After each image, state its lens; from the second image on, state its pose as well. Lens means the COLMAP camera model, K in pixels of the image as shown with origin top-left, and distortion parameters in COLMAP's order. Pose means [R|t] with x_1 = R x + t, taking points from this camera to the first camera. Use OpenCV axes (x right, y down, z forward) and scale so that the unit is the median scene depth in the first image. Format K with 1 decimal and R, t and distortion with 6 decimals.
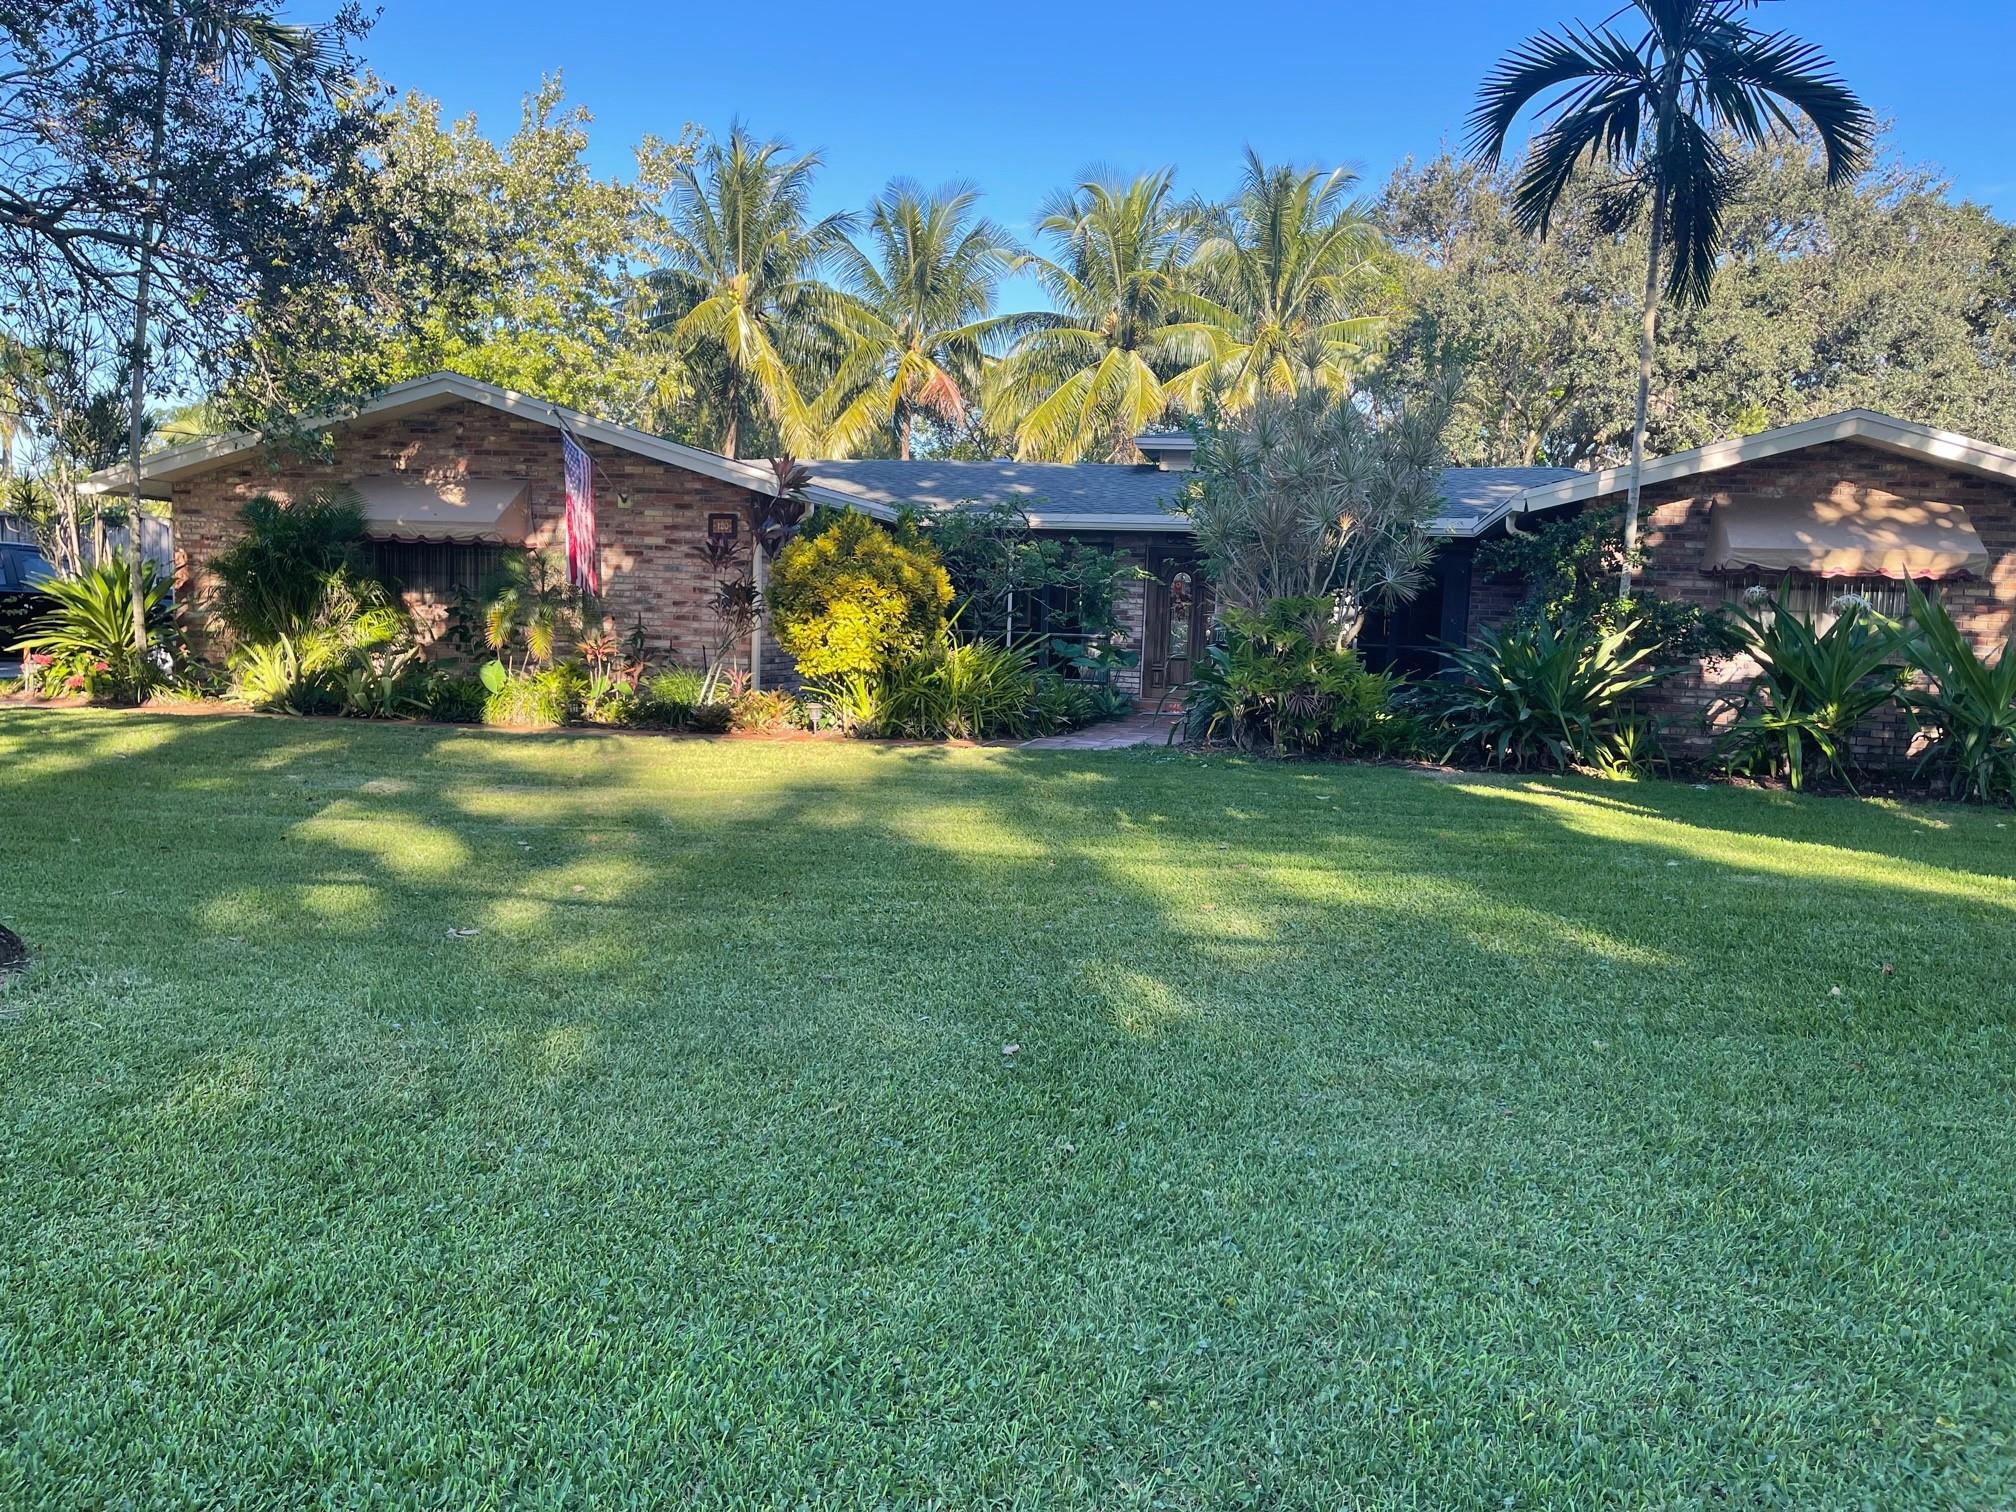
lens RADIAL K [[1515.0, 0, 1012.8], [0, 1515.0, 763.6], [0, 0, 1]] dist [0.035987, -0.044460]
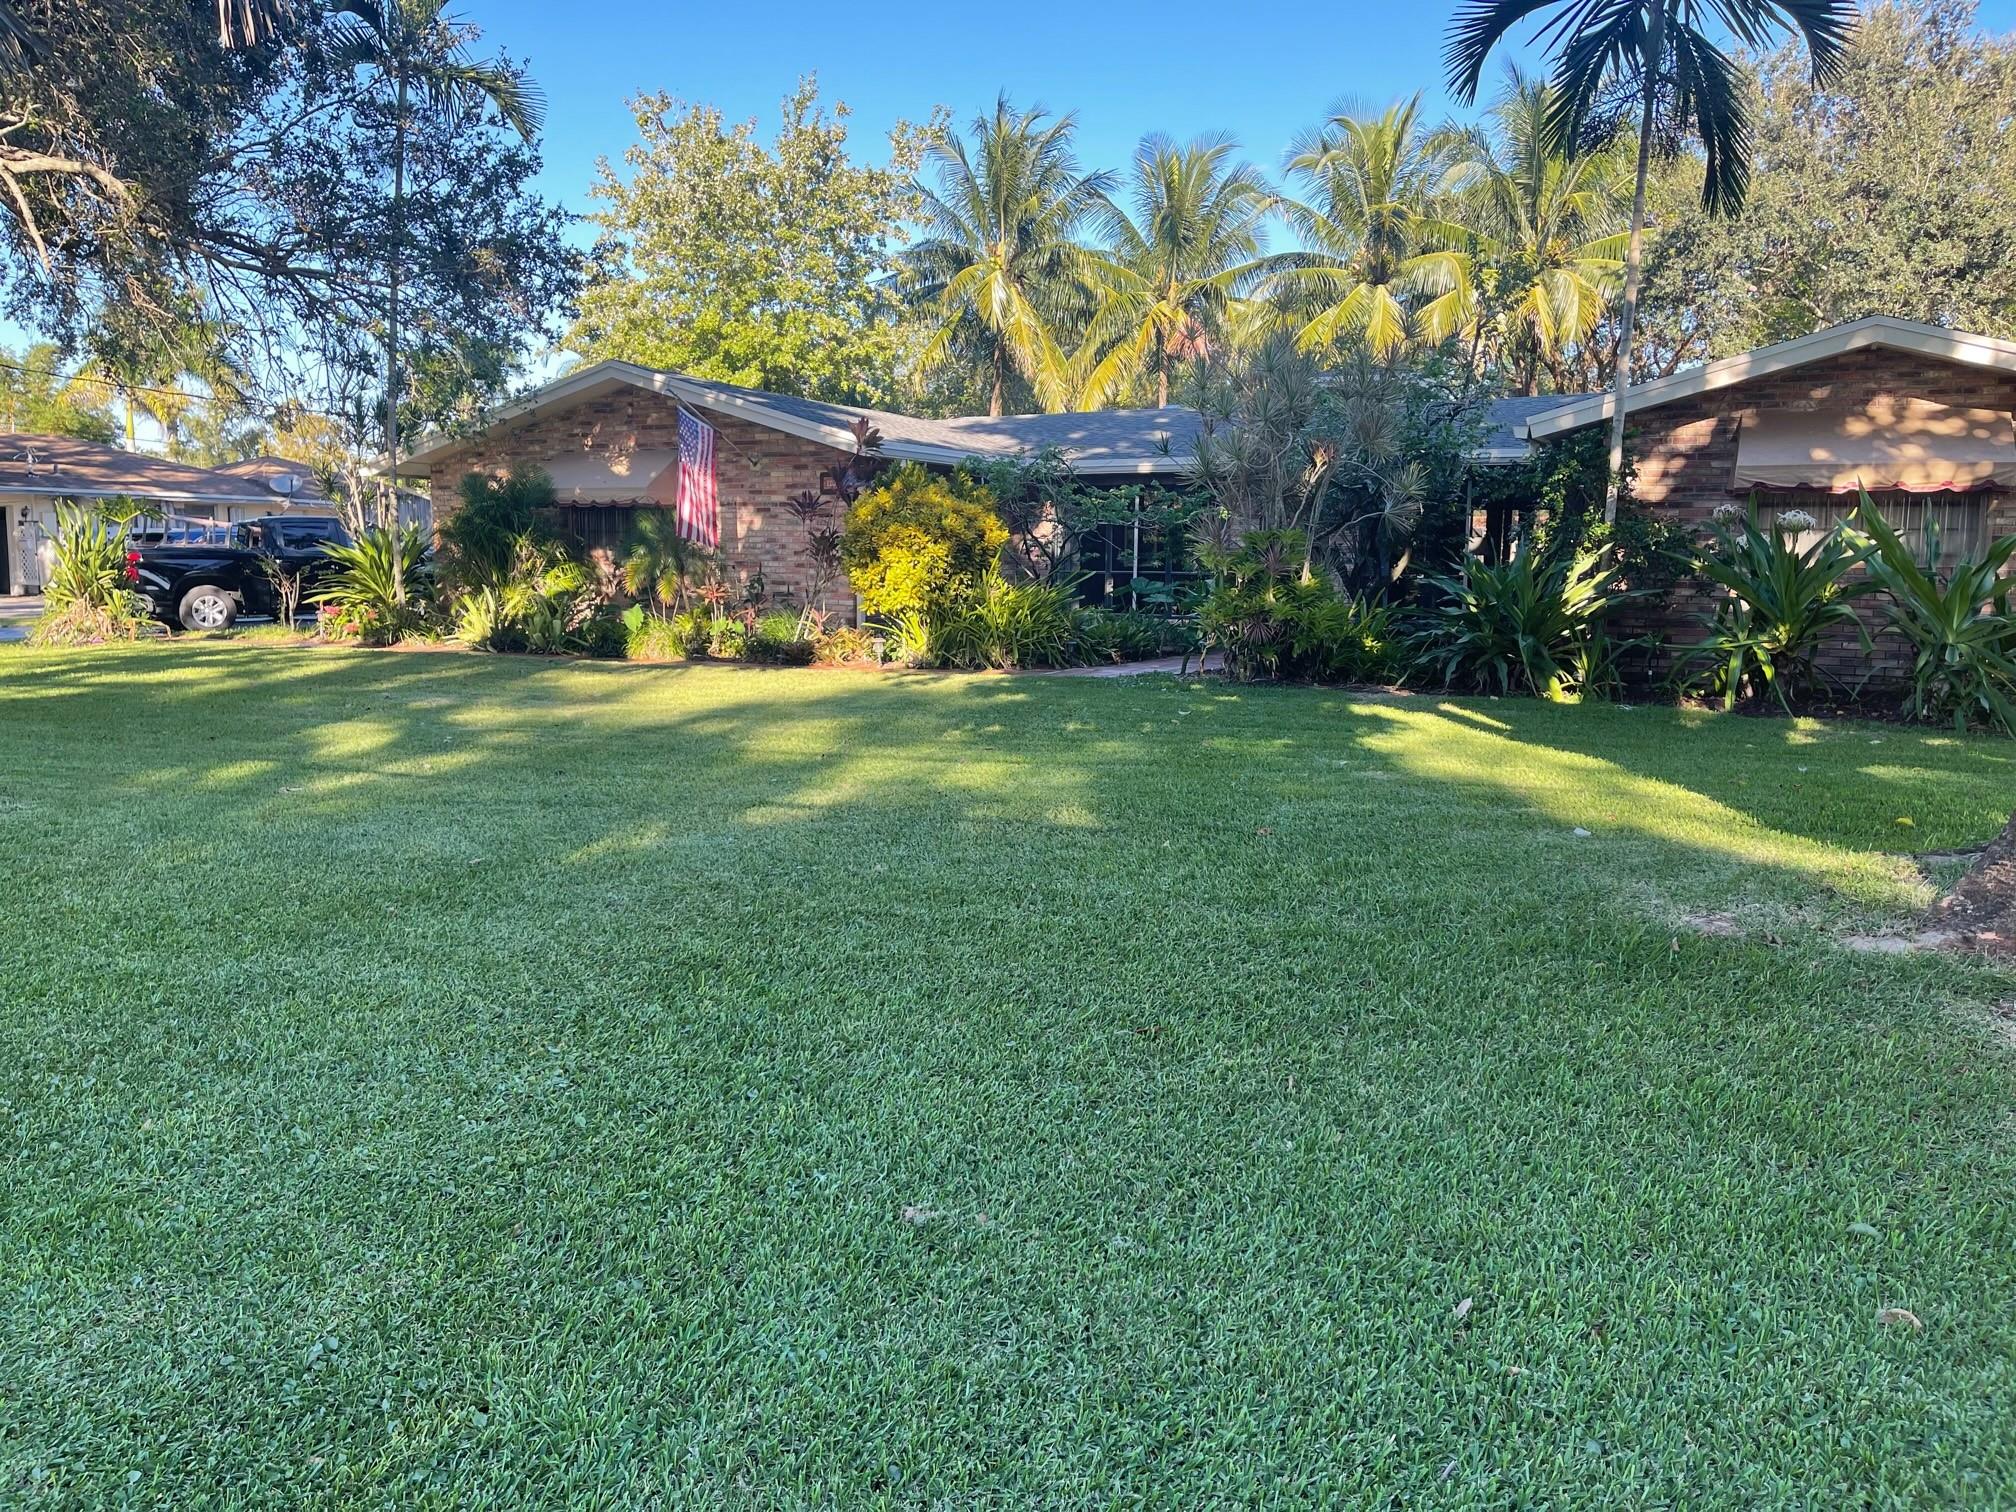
lens RADIAL K [[1515.0, 0, 990.5], [0, 1515.0, 753.5], [0, 0, 1]] dist [0.035987, -0.044460]
pose [[0.961543, 0.010504, -0.274453, 0.236203], [-0.003018, 0.999612, 0.027684, 0.013614], [0.274638, -0.025791, 0.961202, -0.064058]]
